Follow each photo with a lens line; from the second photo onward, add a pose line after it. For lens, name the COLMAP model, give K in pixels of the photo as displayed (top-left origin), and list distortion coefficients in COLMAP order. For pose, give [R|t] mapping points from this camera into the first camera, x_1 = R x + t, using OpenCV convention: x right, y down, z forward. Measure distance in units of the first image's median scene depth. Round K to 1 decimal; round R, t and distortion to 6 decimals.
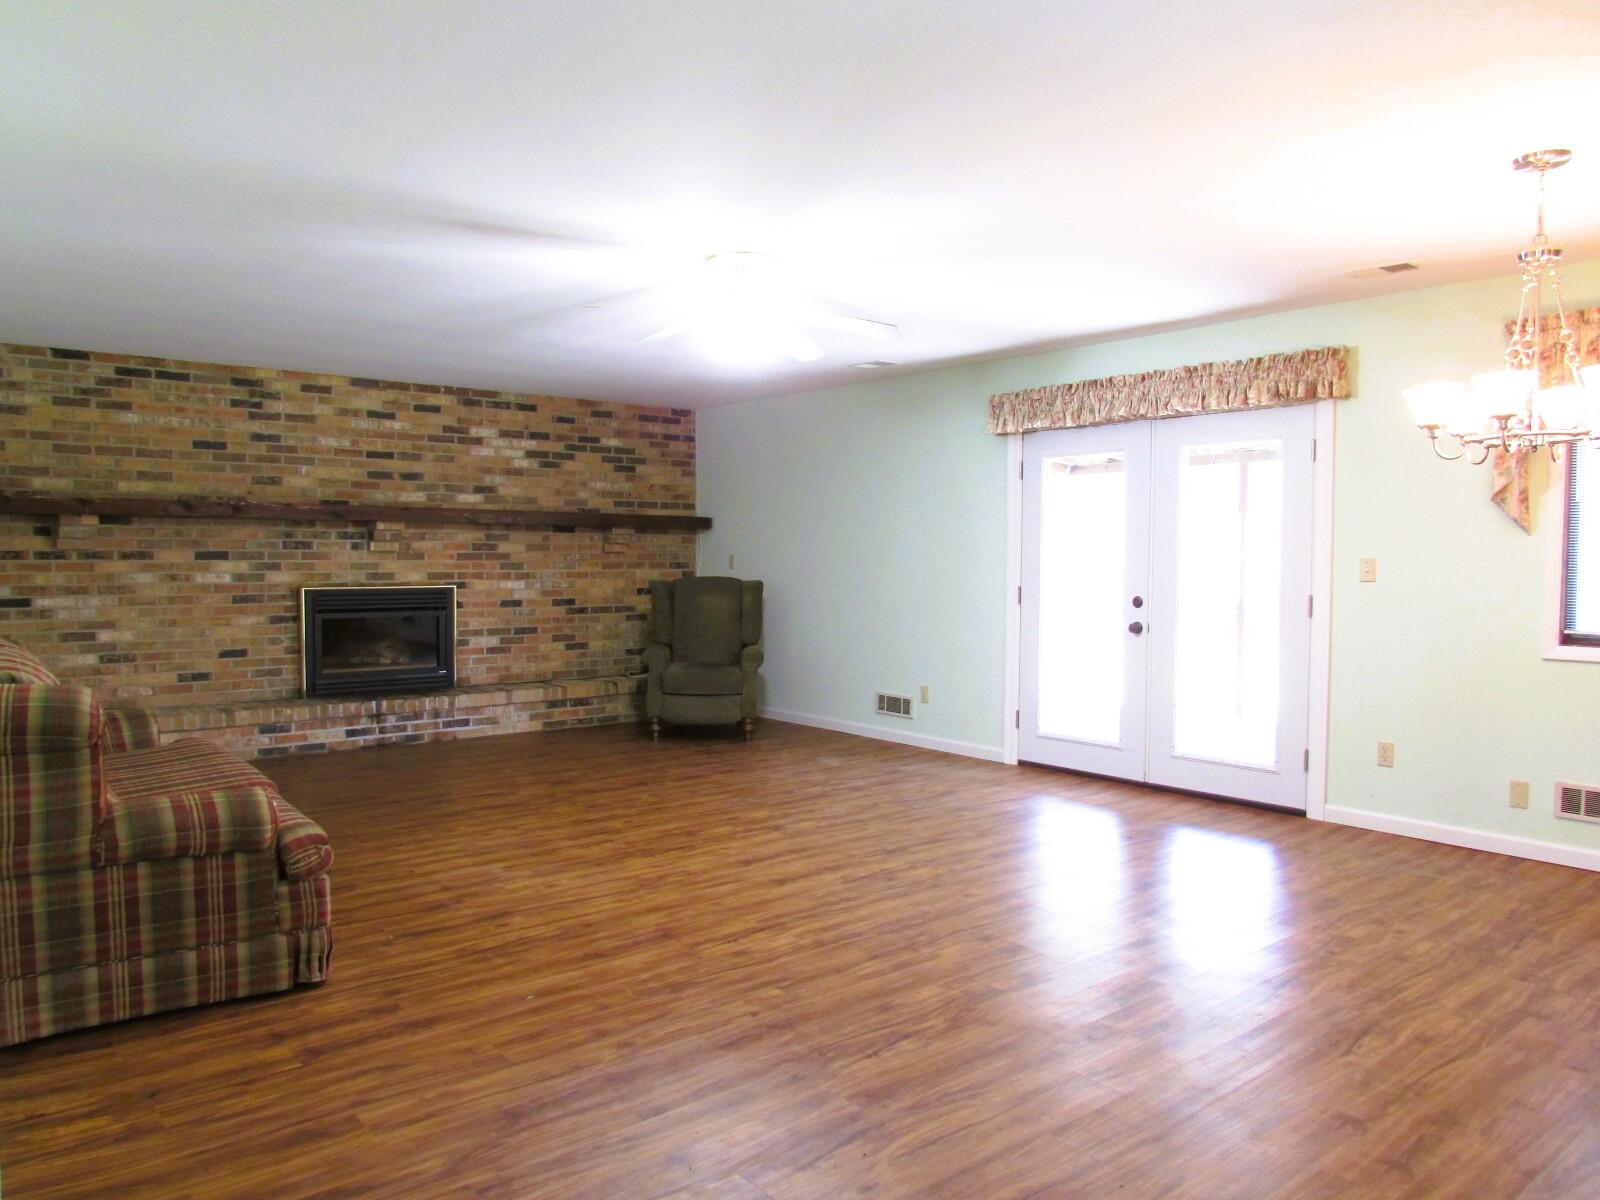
lens RADIAL K [[1135.0, 0, 797.9], [0, 1135.0, 606.8], [0, 0, 1]] dist [-0.034282, 0.010617]
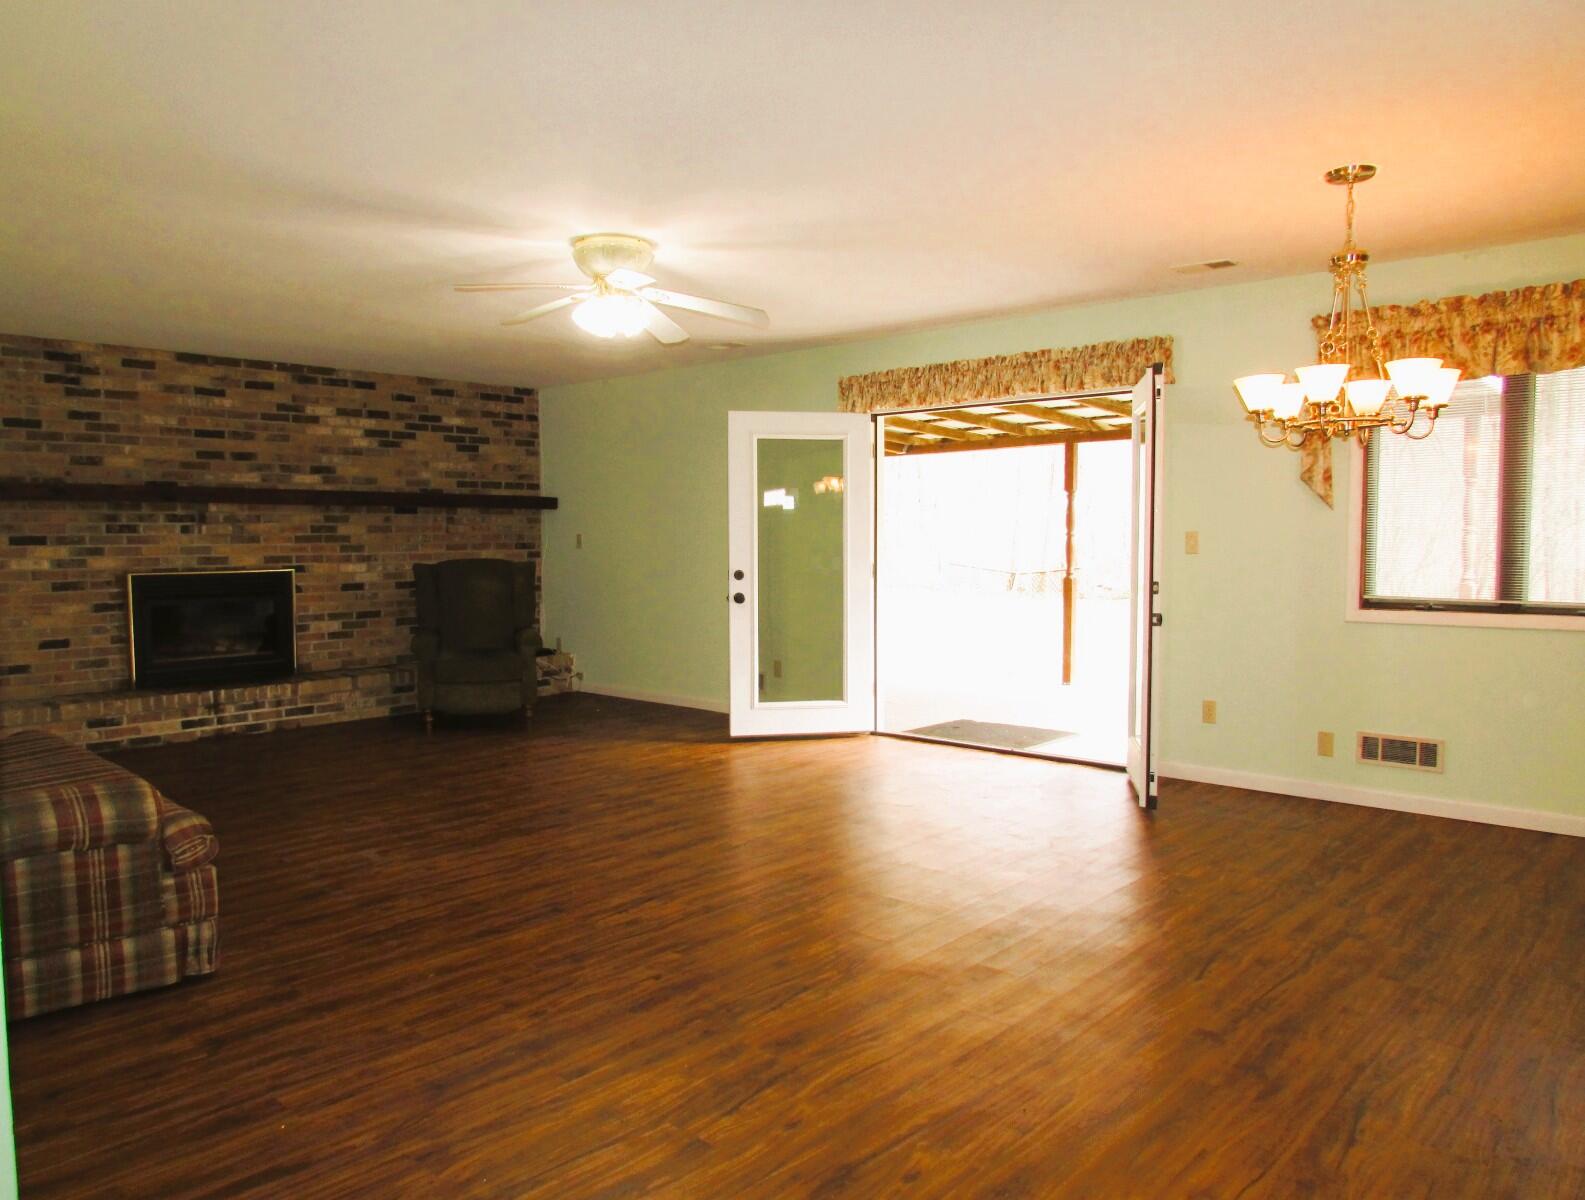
lens RADIAL K [[1133.6, 0, 783.9], [0, 1133.6, 606.4], [0, 0, 1]] dist [-0.030875, 0.001667]
pose [[0.989727, -0.017953, 0.141839, -0.030437], [0.015312, 0.999689, 0.019690, 0.000606], [-0.142149, -0.017316, 0.989694, -0.017294]]
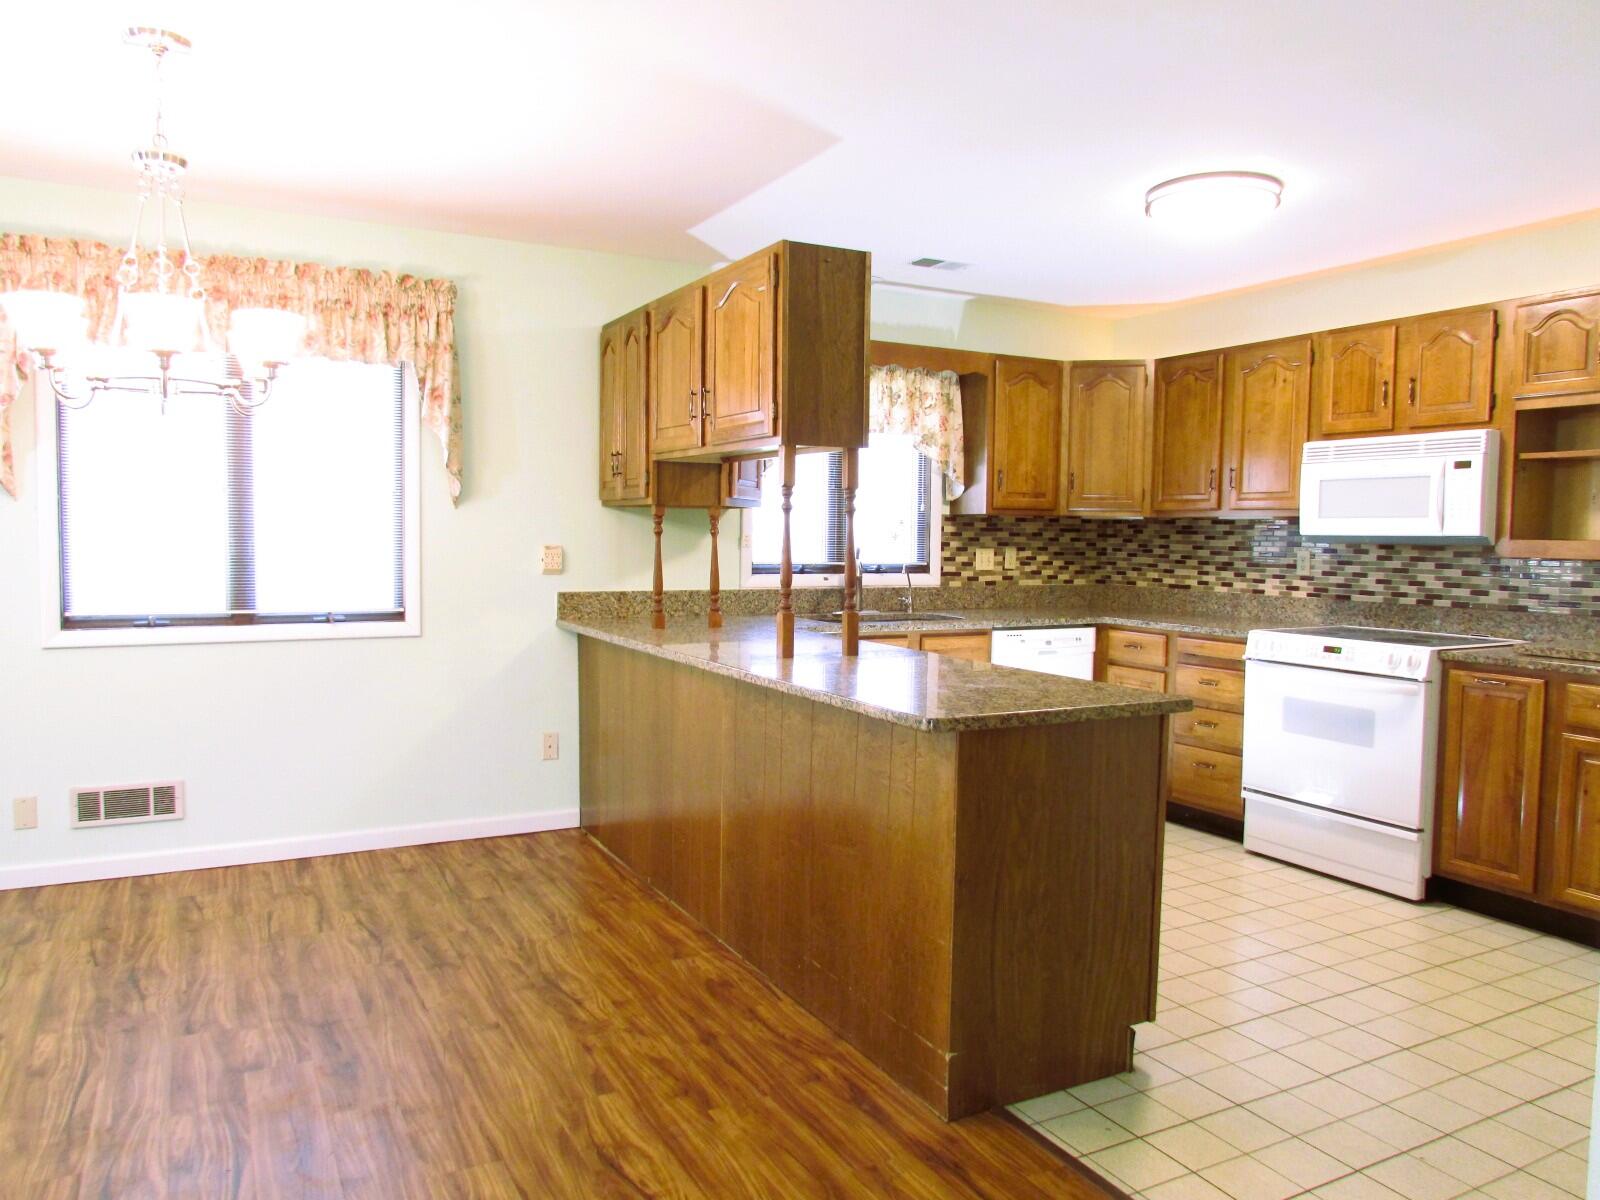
lens RADIAL K [[1135.0, 0, 797.9], [0, 1135.0, 606.8], [0, 0, 1]] dist [-0.034282, 0.010617]
pose [[0.189648, -0.062804, 0.979842, -0.036257], [0.031645, 0.997825, 0.057832, -0.010661], [-0.981342, 0.020039, 0.191223, 0.193740]]
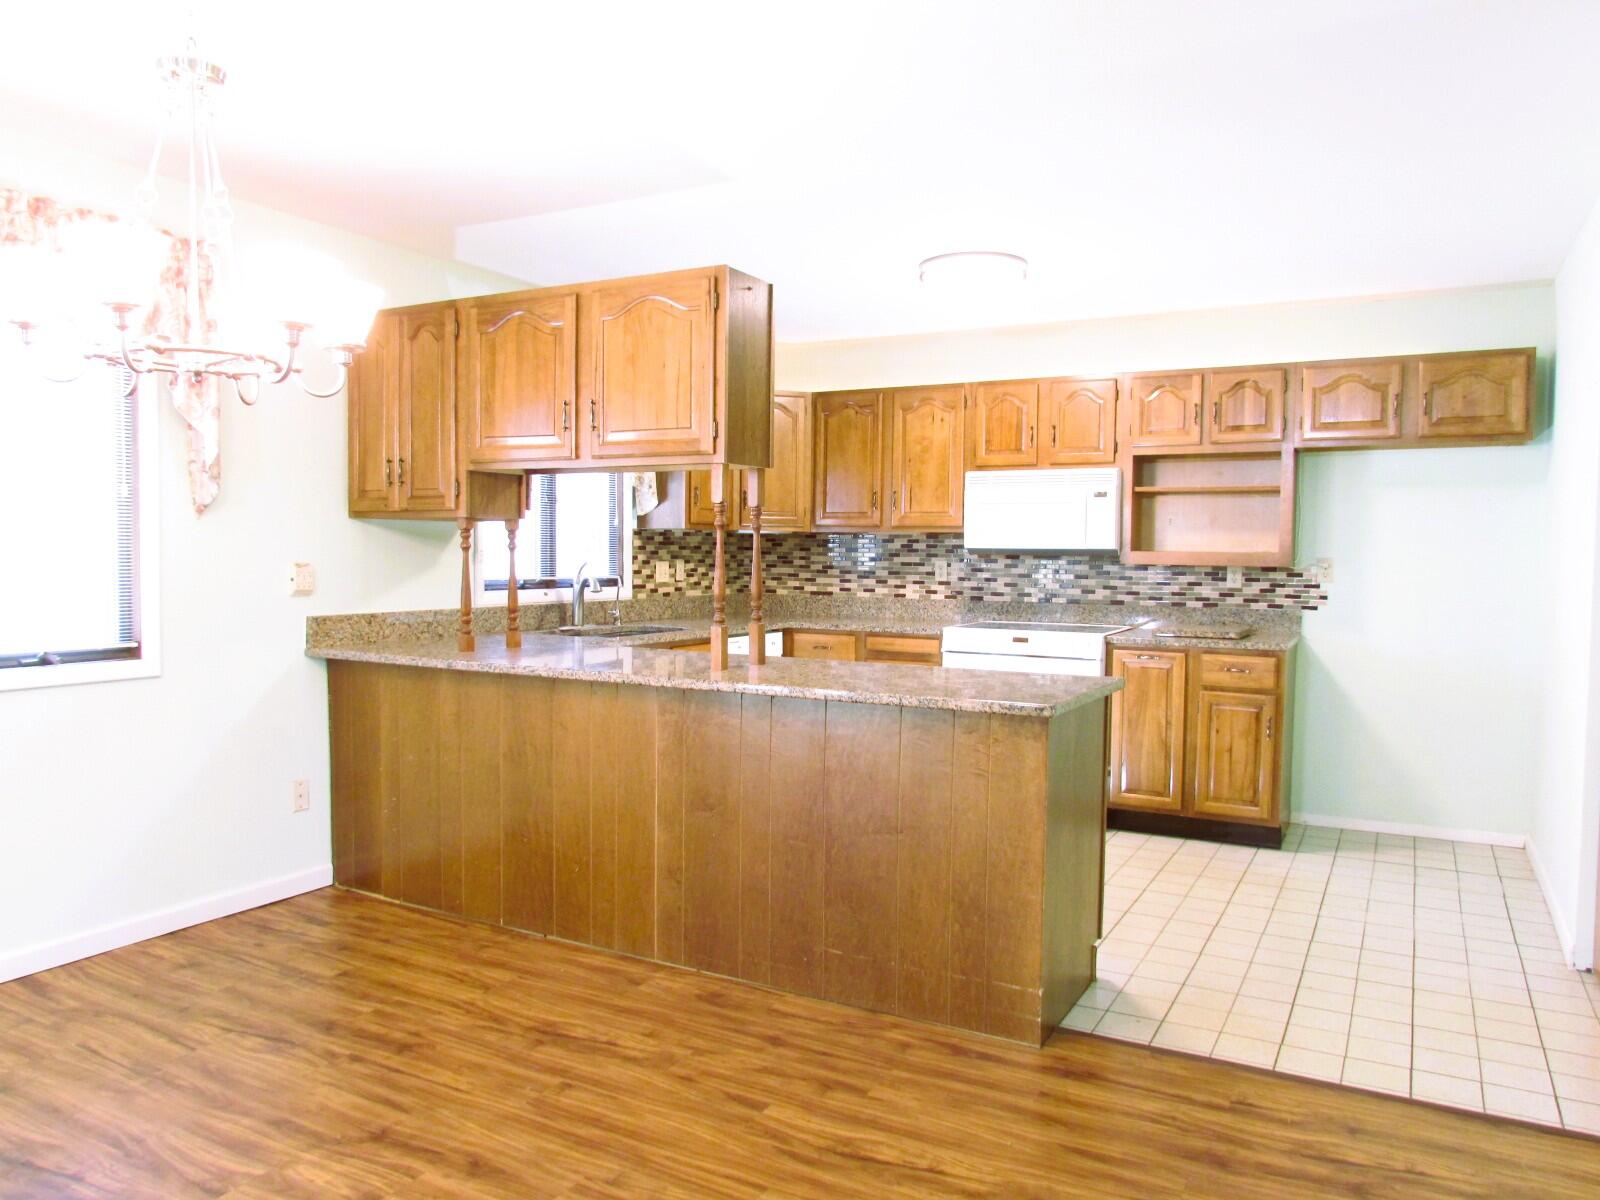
lens RADIAL K [[1135.0, 0, 797.9], [0, 1135.0, 606.8], [0, 0, 1]] dist [-0.034282, 0.010617]
pose [[-0.379667, -0.050438, 0.923747, -0.034746], [0.030660, 0.997278, 0.067055, -0.021750], [-0.924615, 0.053780, -0.377087, 0.463324]]
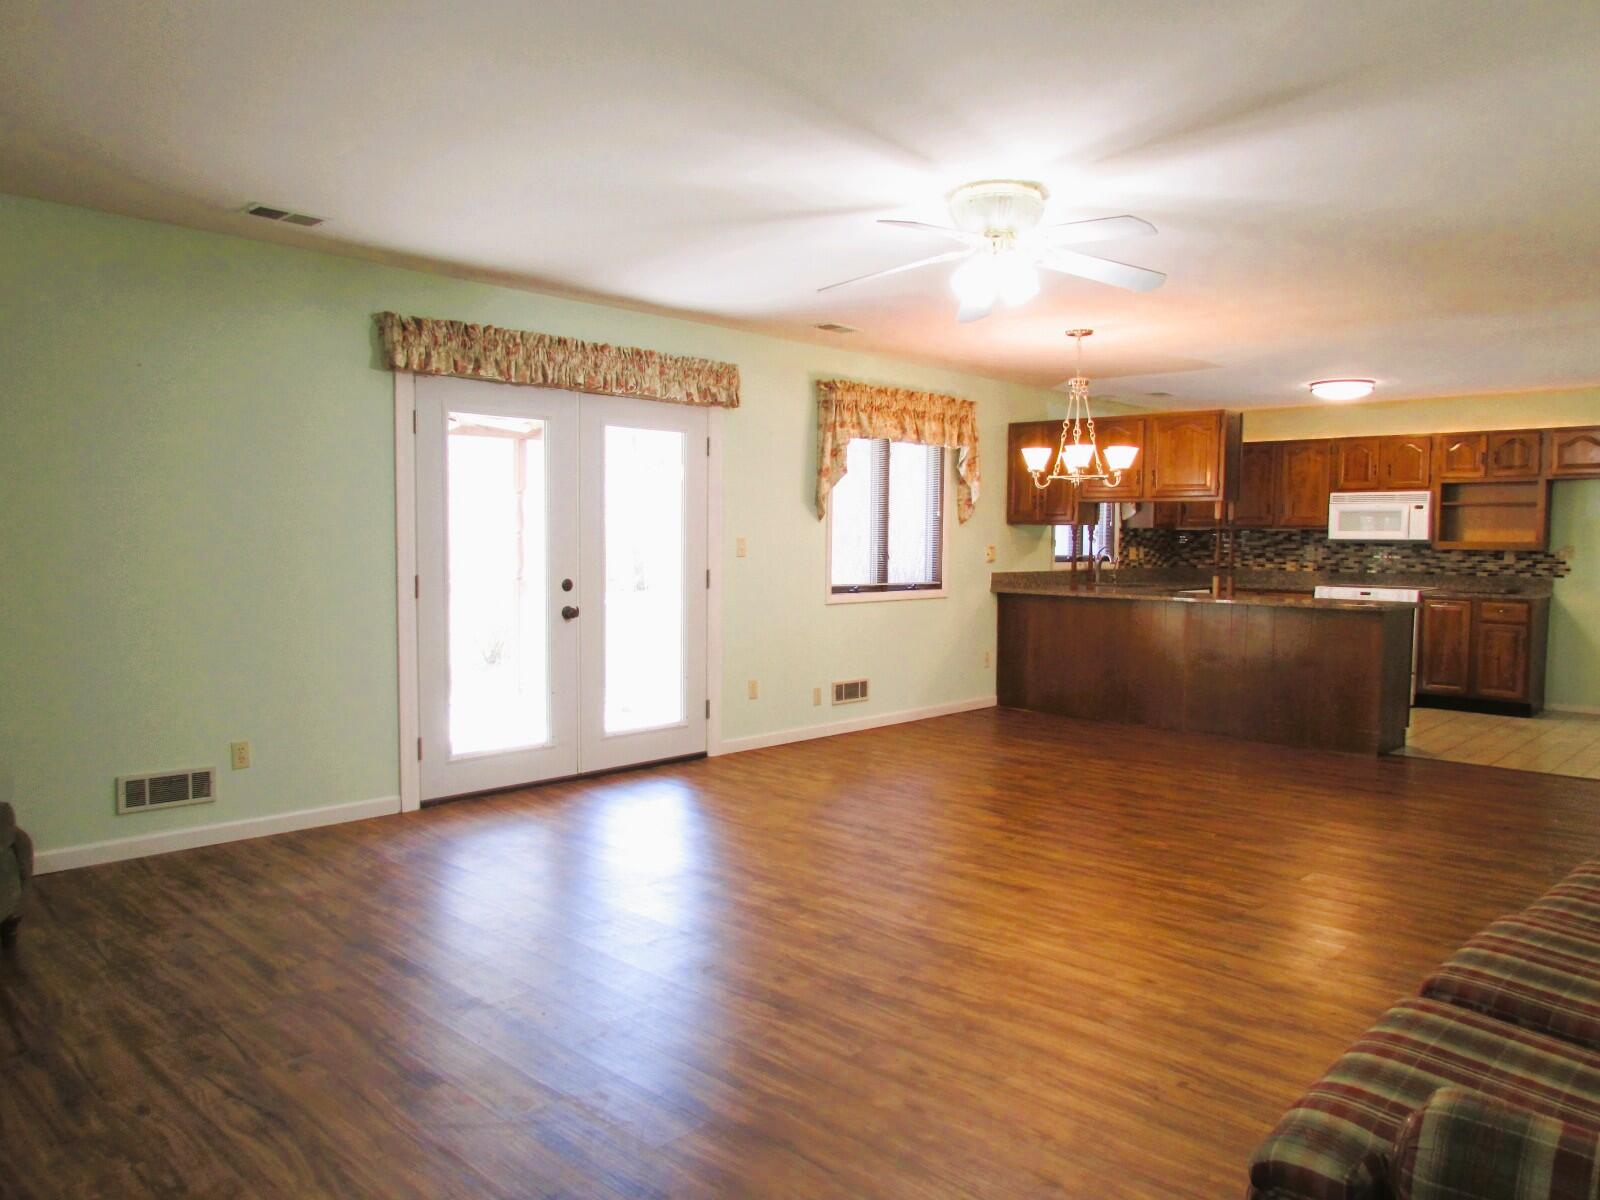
lens RADIAL K [[1135.0, 0, 797.9], [0, 1135.0, 606.8], [0, 0, 1]] dist [-0.034282, 0.010617]
pose [[-0.128207, -0.064632, 0.989639, -0.598229], [0.034642, 0.996973, 0.069599, -0.041388], [-0.991142, 0.043206, -0.125580, 0.856882]]
